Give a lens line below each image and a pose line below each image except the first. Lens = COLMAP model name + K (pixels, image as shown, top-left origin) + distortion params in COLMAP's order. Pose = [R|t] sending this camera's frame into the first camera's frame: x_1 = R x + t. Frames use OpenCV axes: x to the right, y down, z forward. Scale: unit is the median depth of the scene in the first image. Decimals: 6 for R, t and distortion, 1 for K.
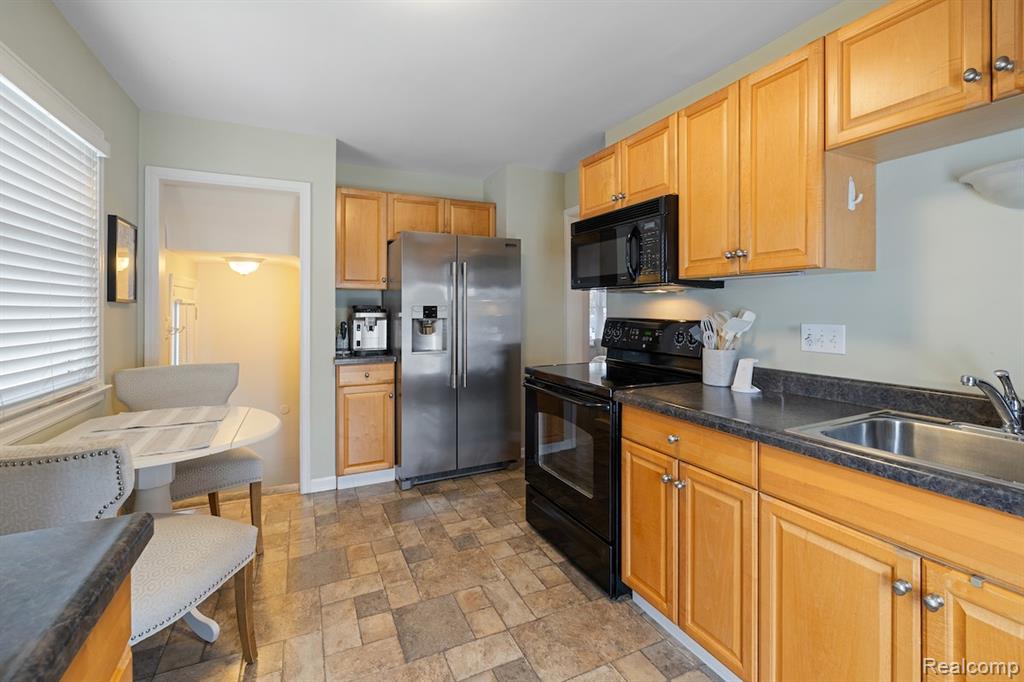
lens RADIAL K [[433.7, 0, 528.5], [0, 433.7, 313.8], [0, 0, 1]] dist [0.002753, 0.000624]
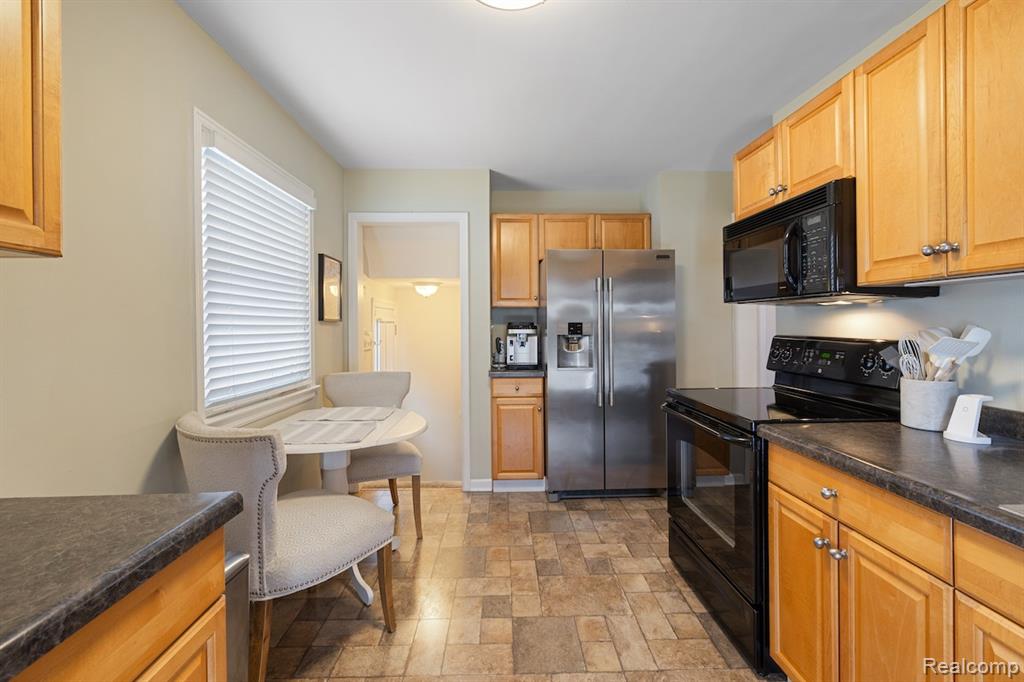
lens RADIAL K [[433.7, 0, 538.9], [0, 433.7, 328.8], [0, 0, 1]] dist [0.002753, 0.000624]
pose [[0.918482, 0.000656, -0.395463, 0.125016], [-0.001268, 0.999998, -0.001285, -0.002695], [0.395461, 0.001682, 0.918481, 0.062003]]
